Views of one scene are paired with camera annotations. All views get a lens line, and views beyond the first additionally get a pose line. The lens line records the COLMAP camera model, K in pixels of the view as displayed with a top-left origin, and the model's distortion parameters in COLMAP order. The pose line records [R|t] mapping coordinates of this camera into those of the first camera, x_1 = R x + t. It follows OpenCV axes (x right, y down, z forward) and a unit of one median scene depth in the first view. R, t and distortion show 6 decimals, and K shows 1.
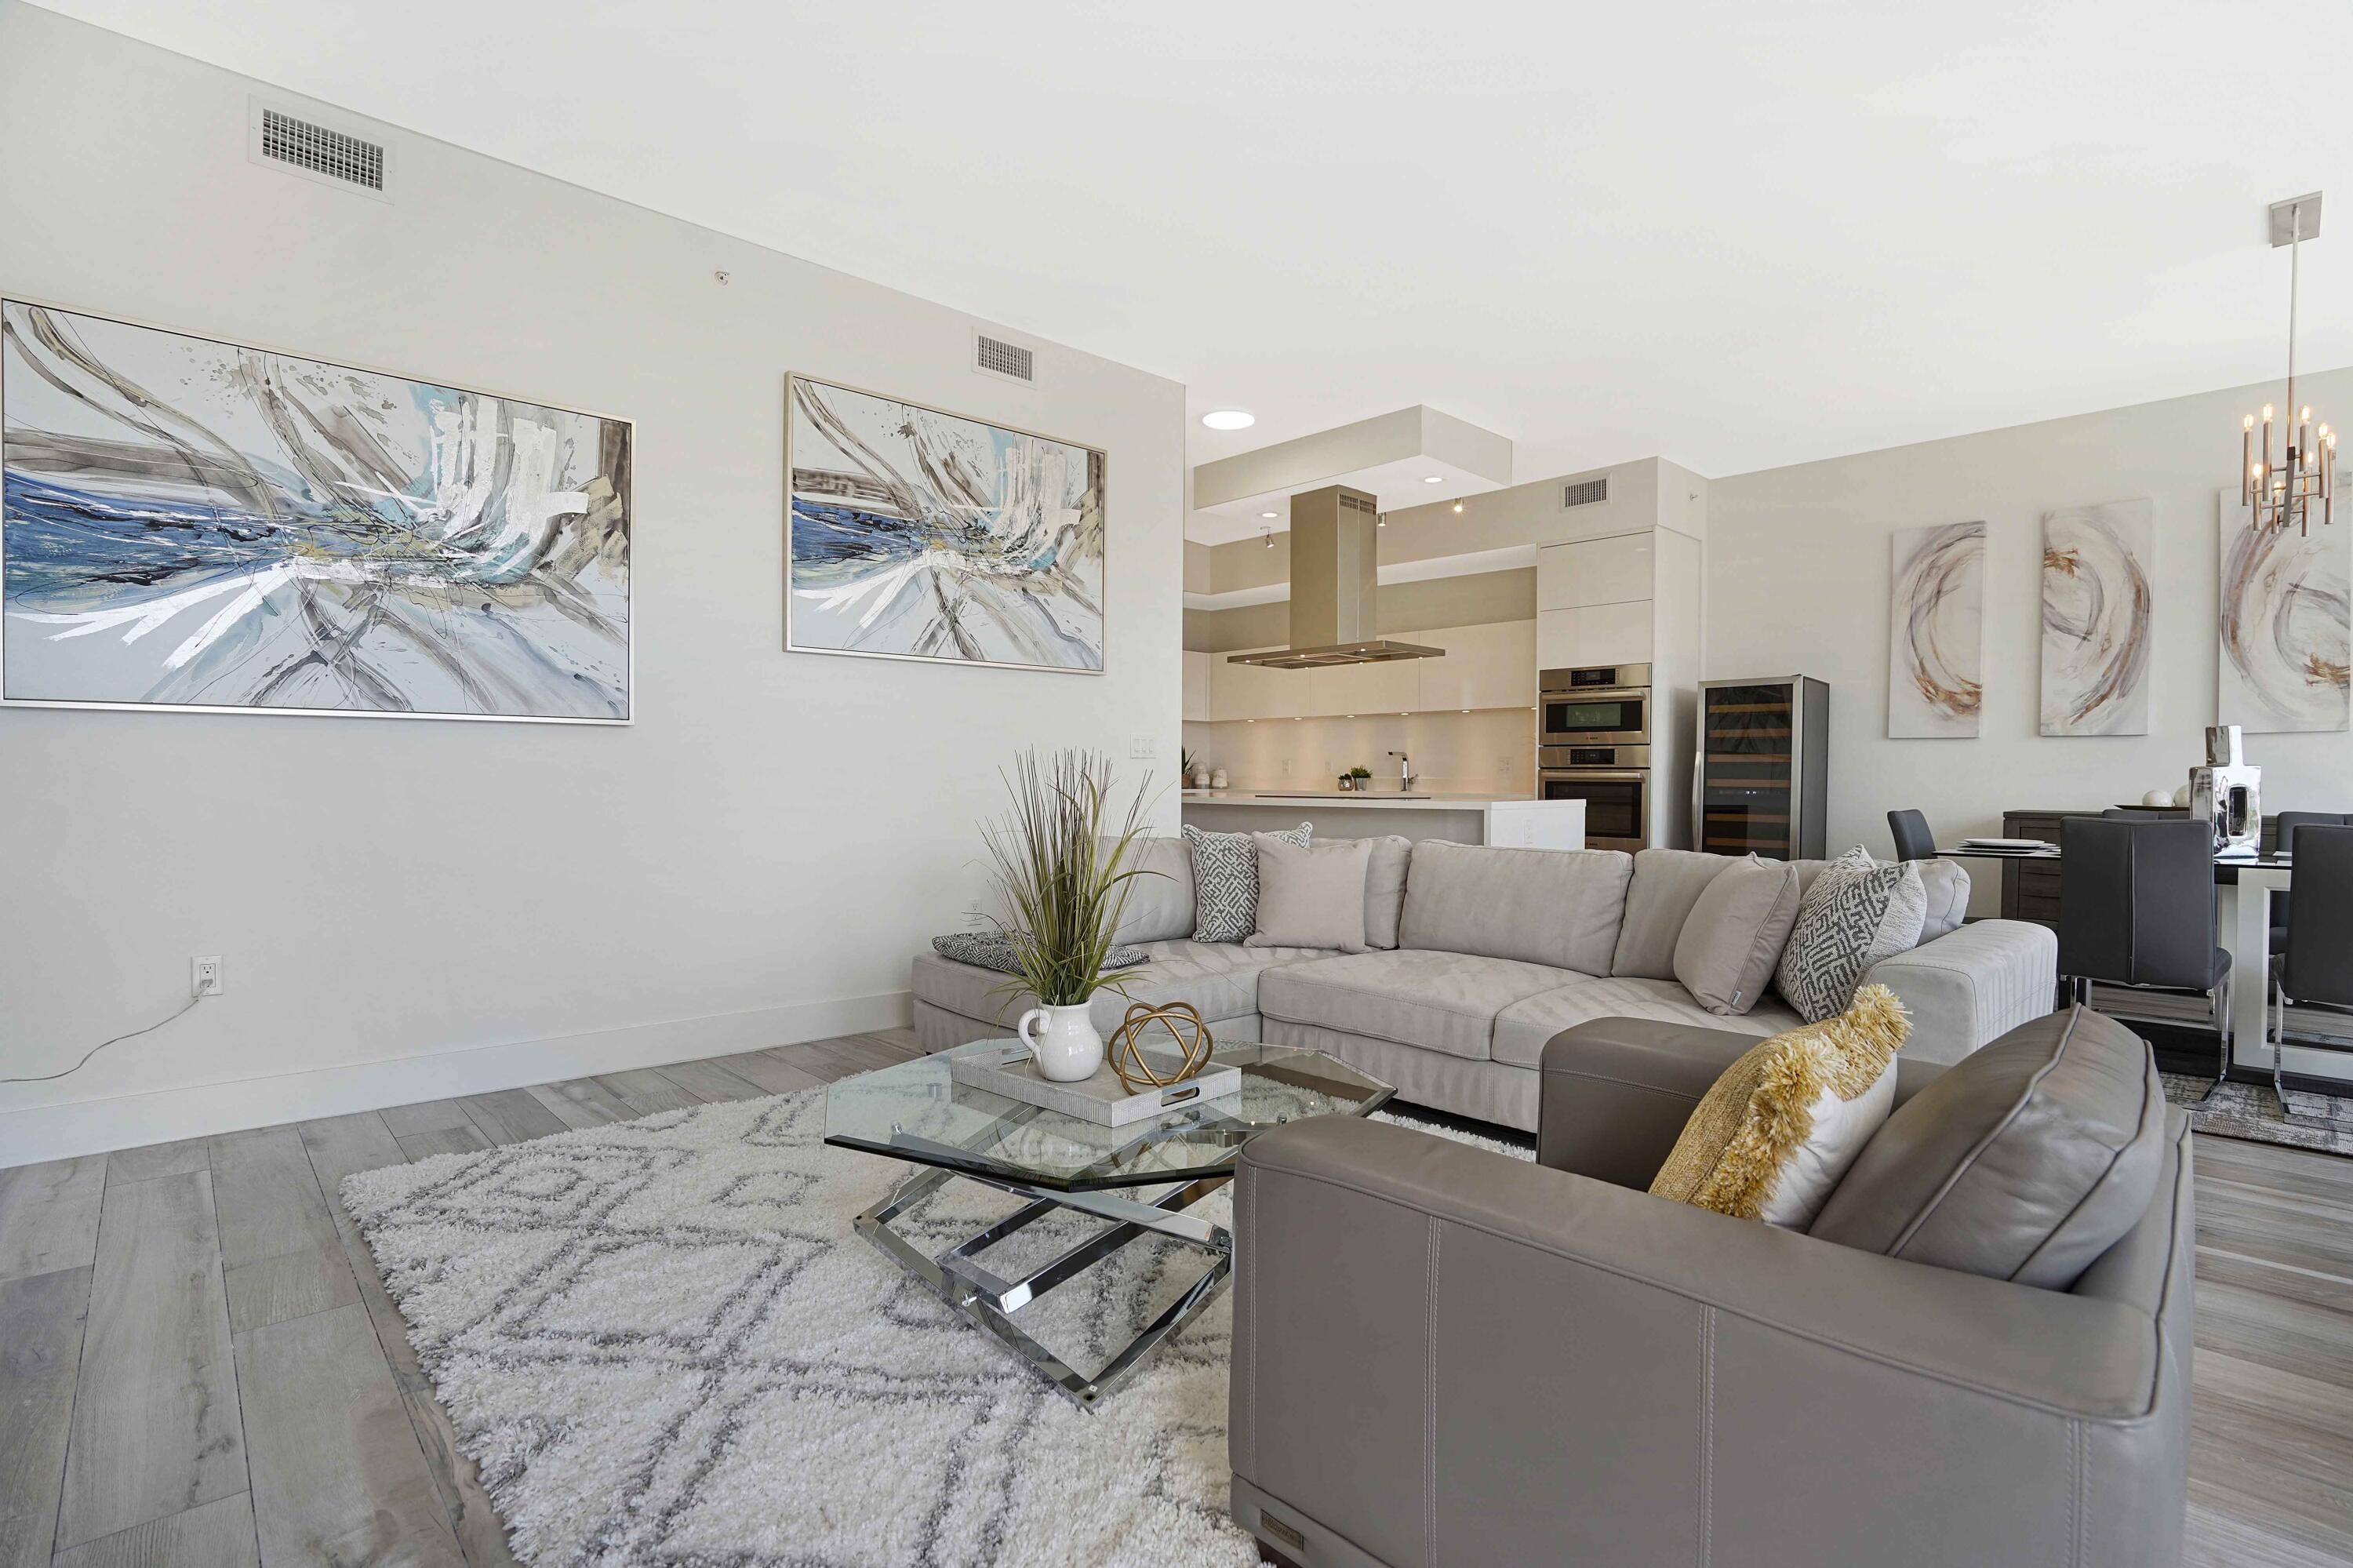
lens RADIAL K [[1042.5, 0, 1230.6], [0, 1042.5, 773.8], [0, 0, 1]] dist [0.000675, 0.000422]
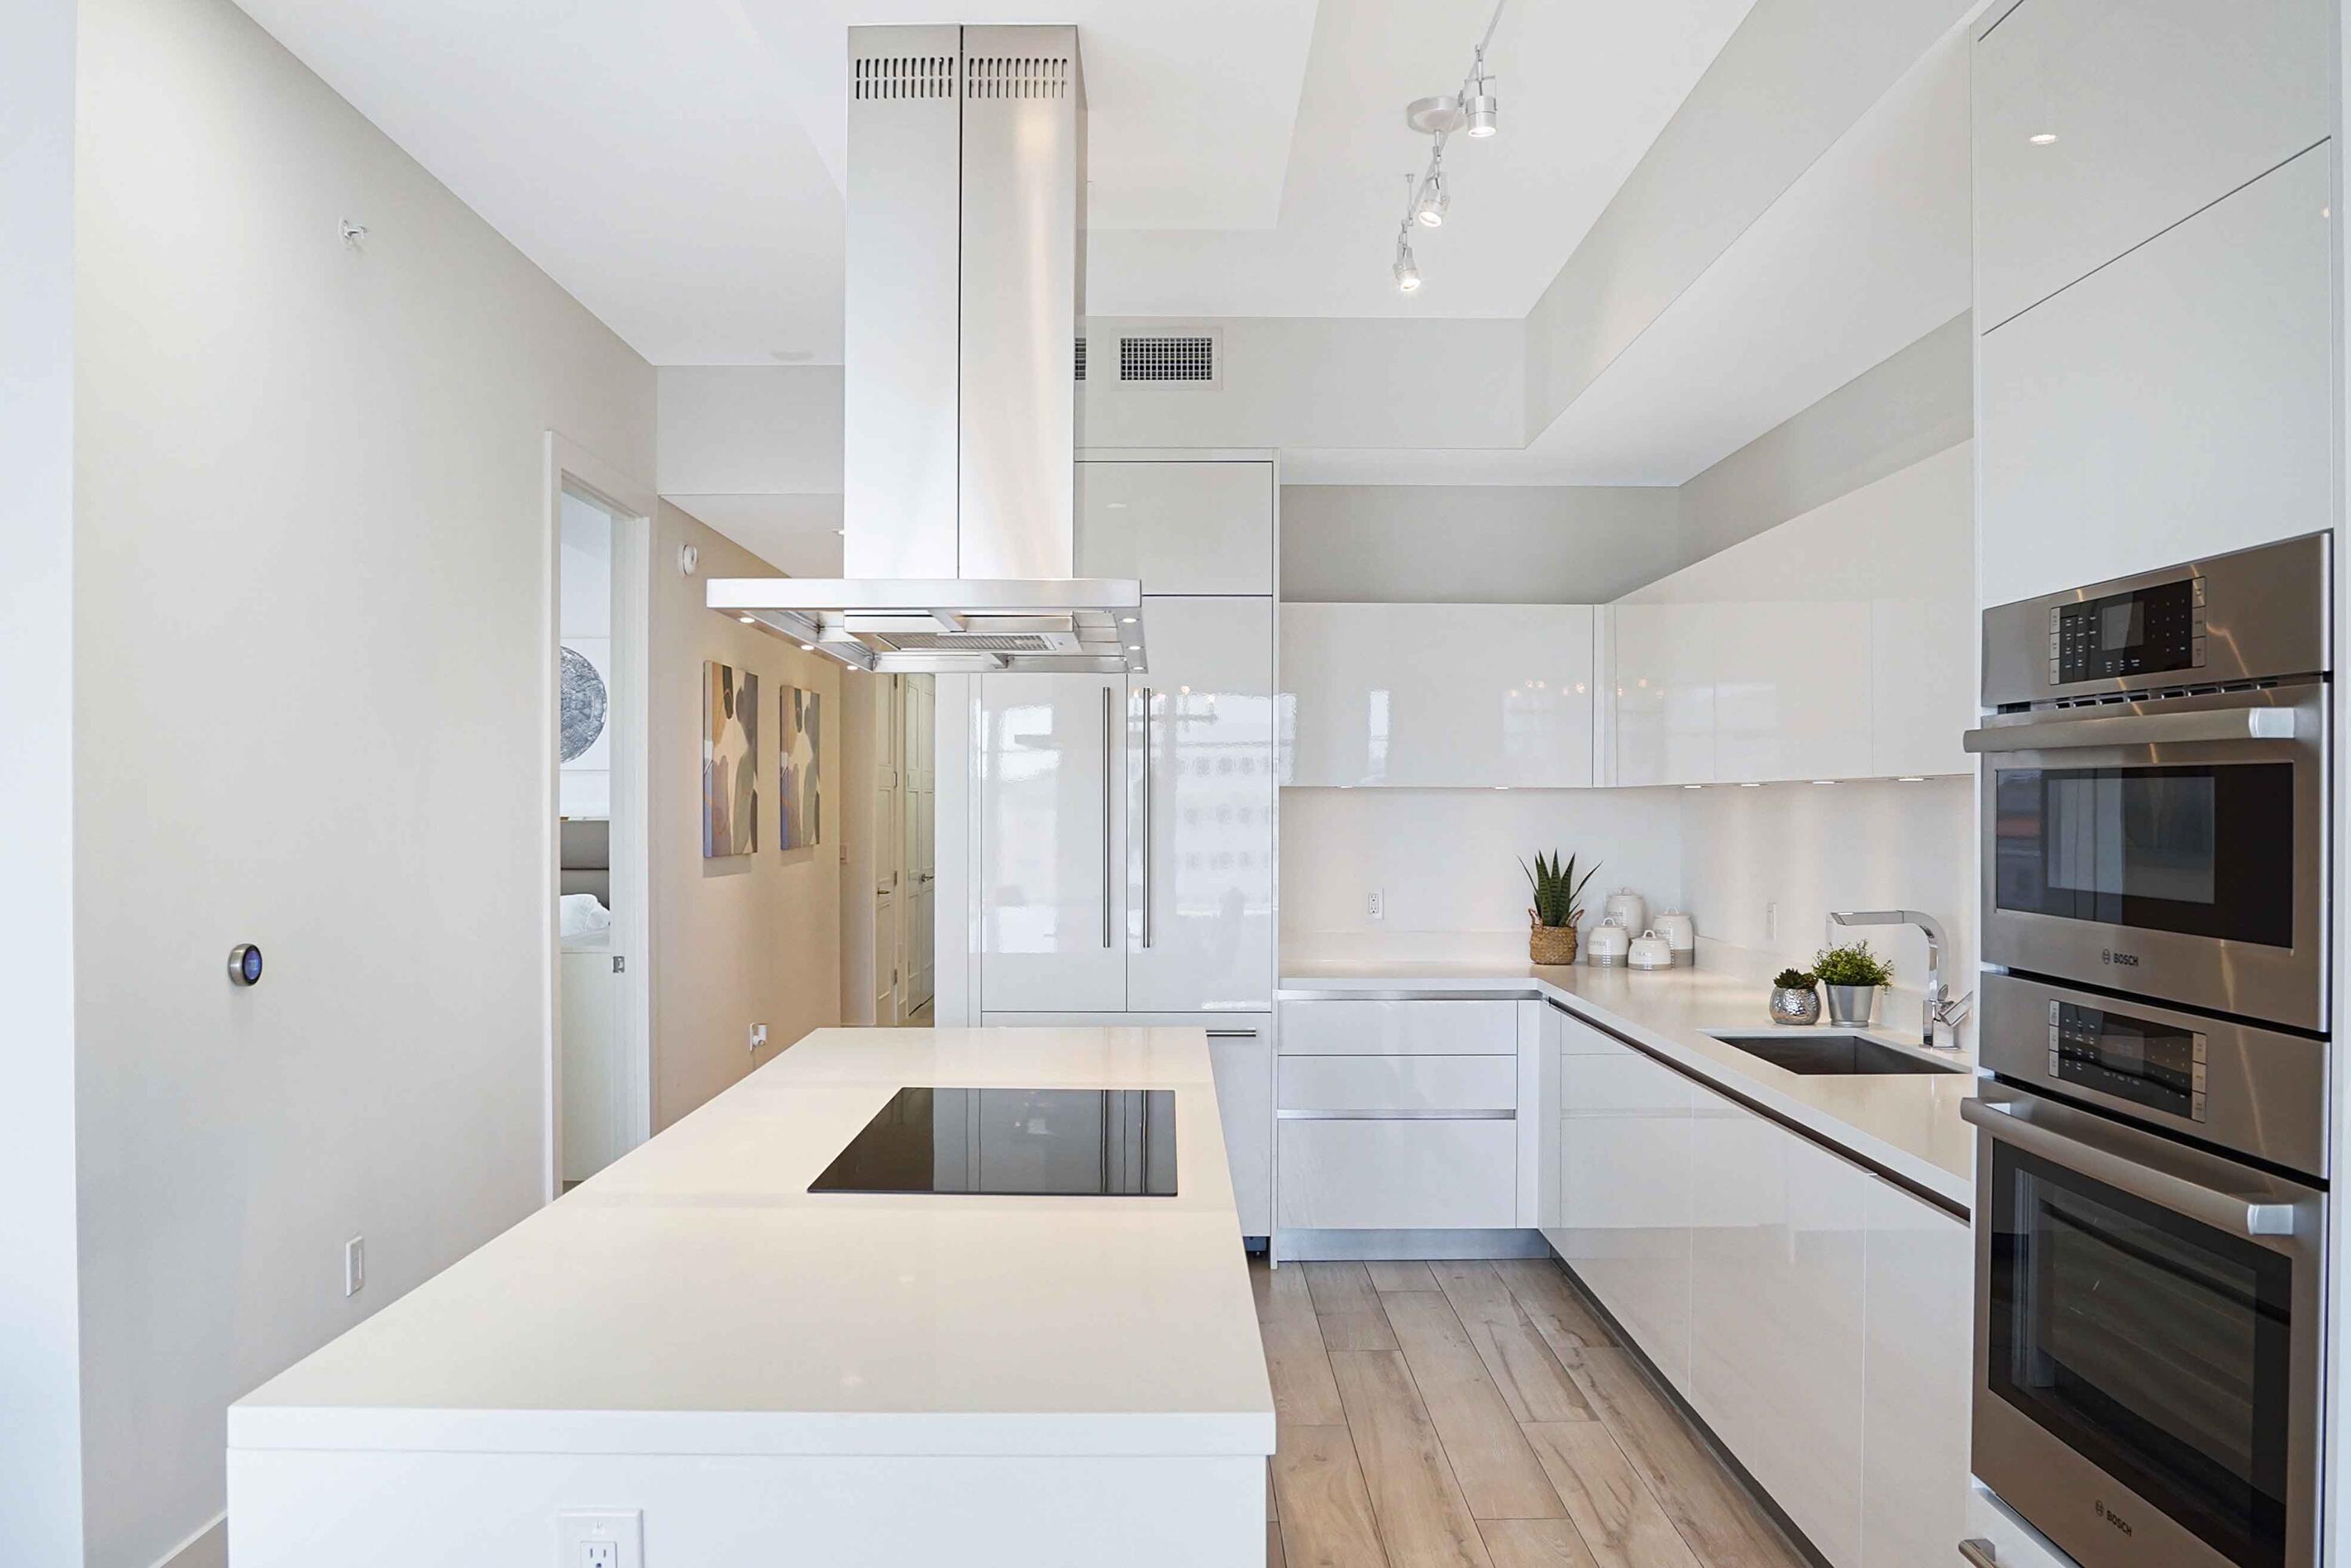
lens RADIAL K [[1743.1, 0, 1173.6], [0, 1743.1, 809.6], [0, 0, 1]] dist [-0.081934, 0.040596]
pose [[0.711590, -0.000306, -0.702595, 0.442683], [-0.000685, 0.999999, -0.001130, -0.060940], [0.702595, 0.001285, 0.711589, 0.667332]]
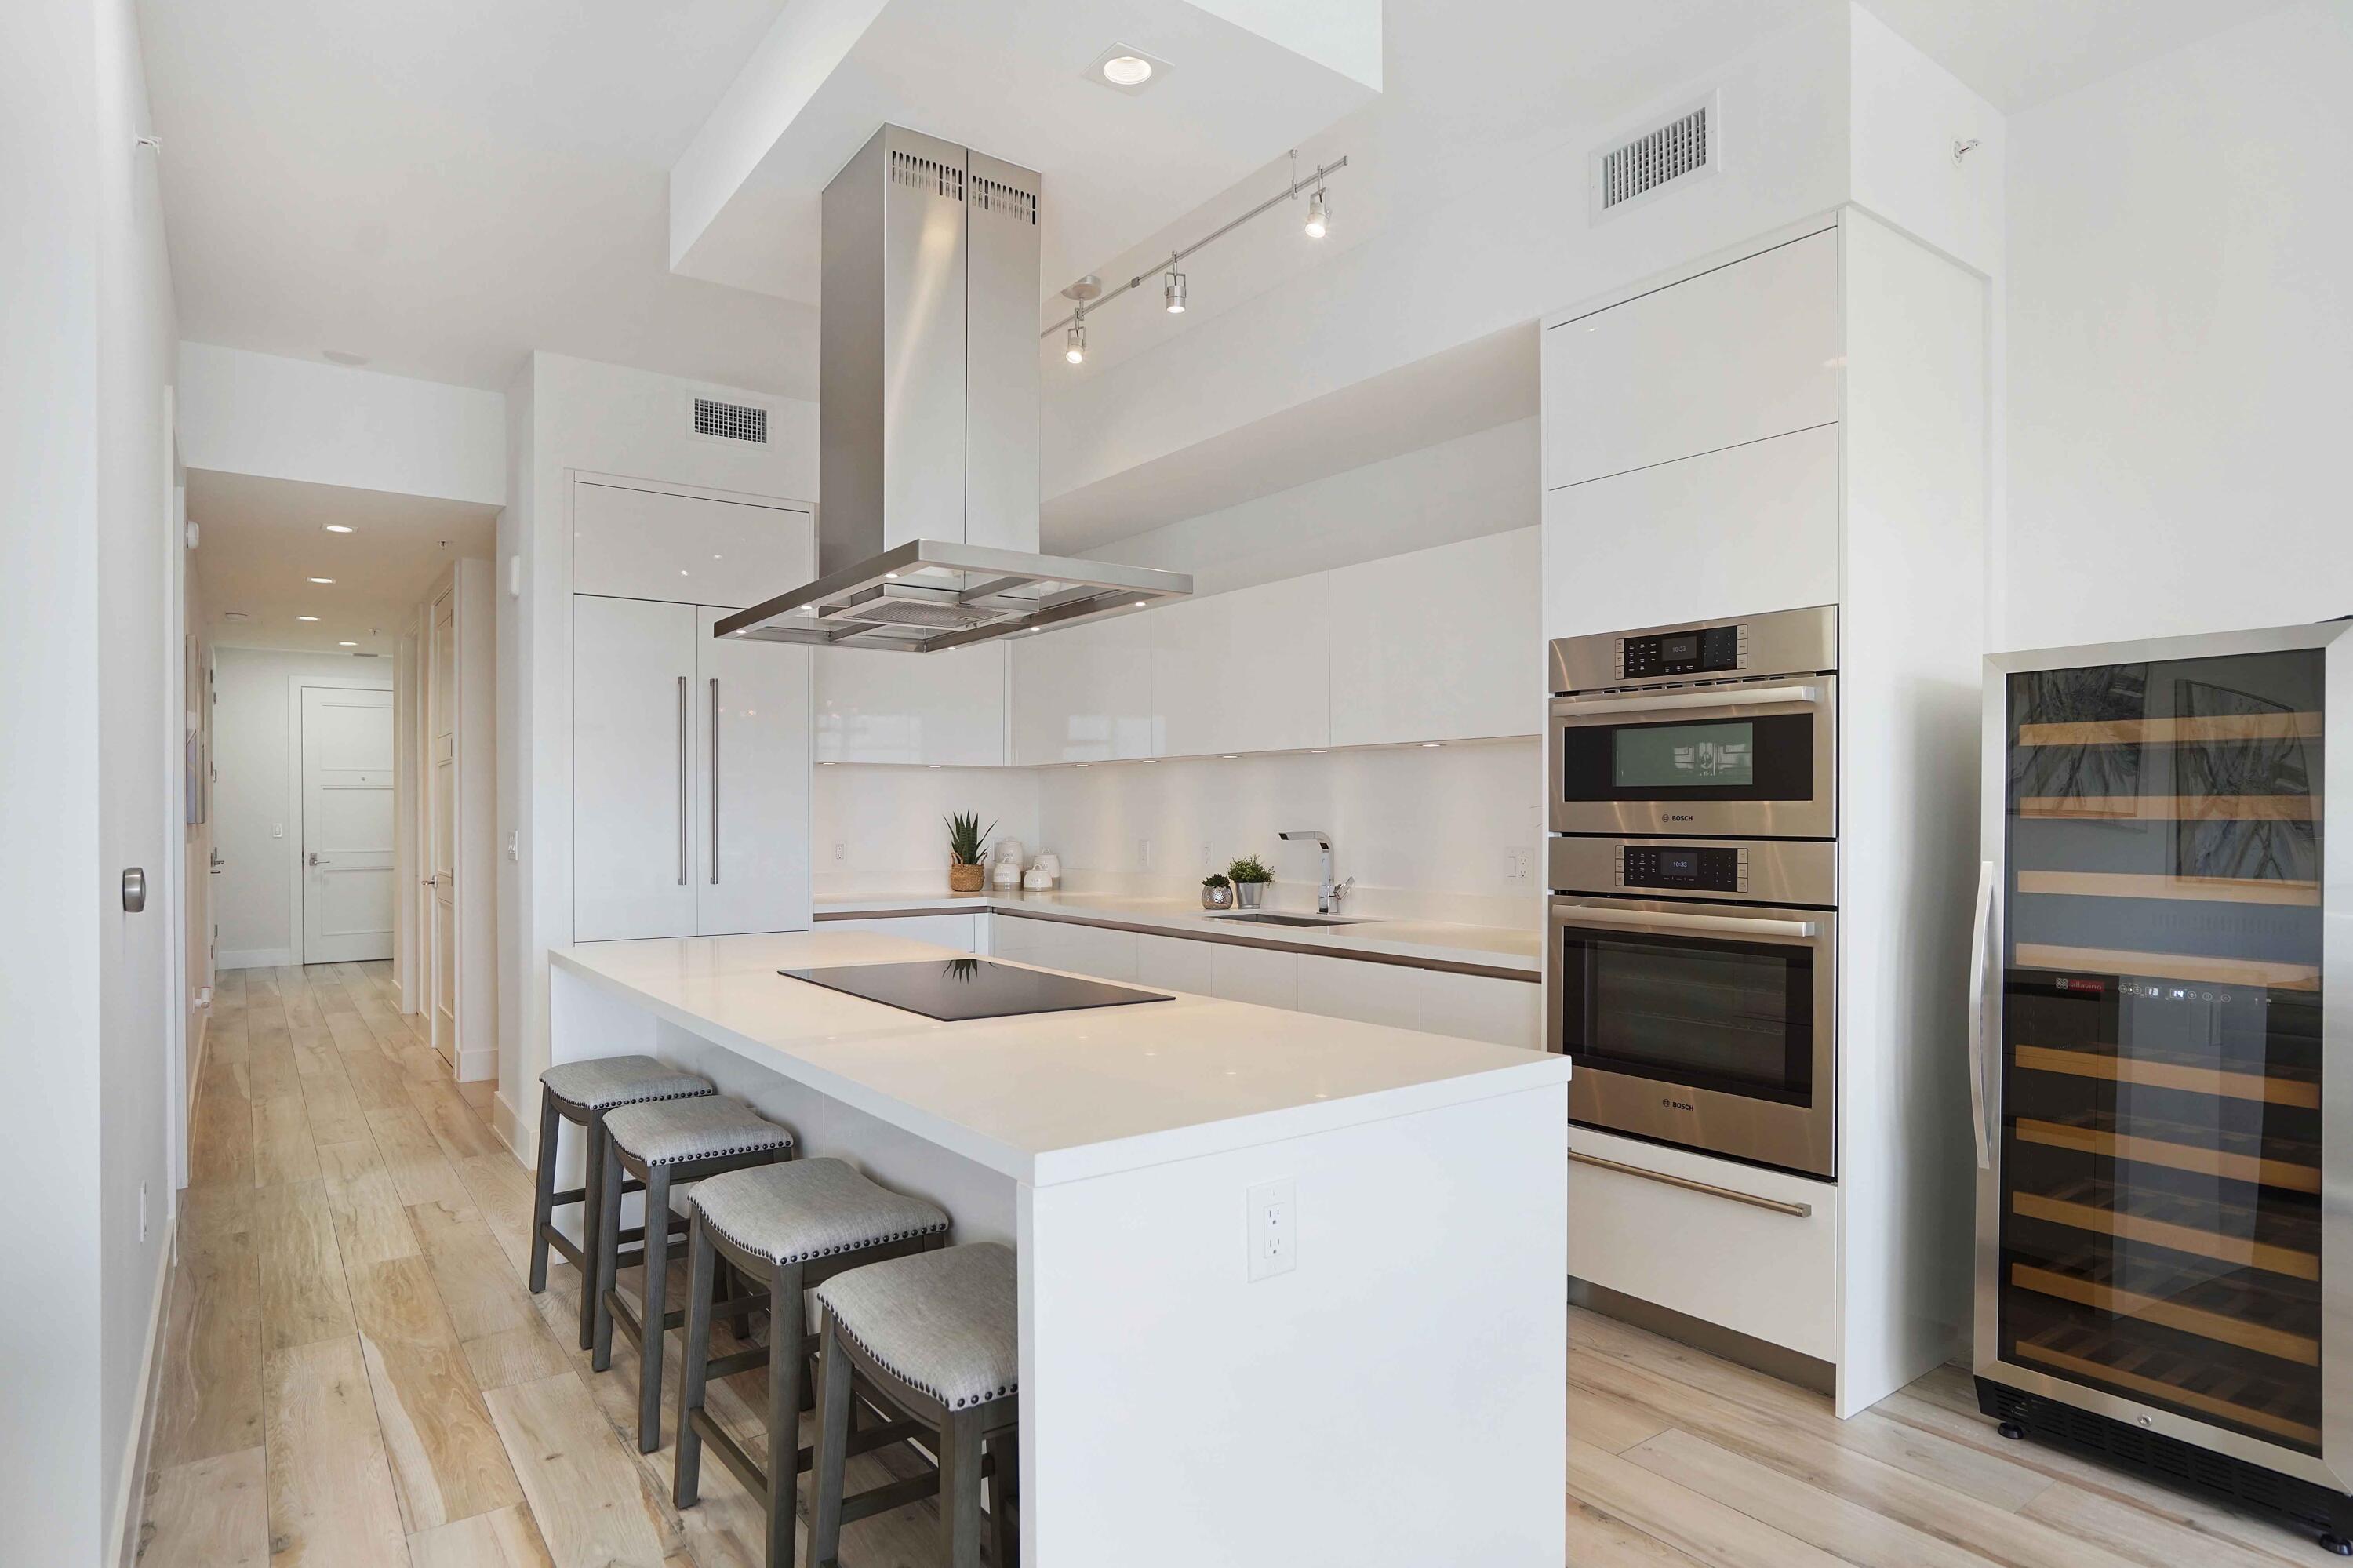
lens RADIAL K [[1278.5, 0, 1180.2], [0, 1278.5, 816.1], [0, 0, 1]] dist [-0.034812, 0.000271]
pose [[0.987965, -0.004061, -0.154626, 0.243993], [0.004138, 0.999991, 0.000174, -0.035972], [0.154624, -0.000812, 0.987973, 0.533943]]
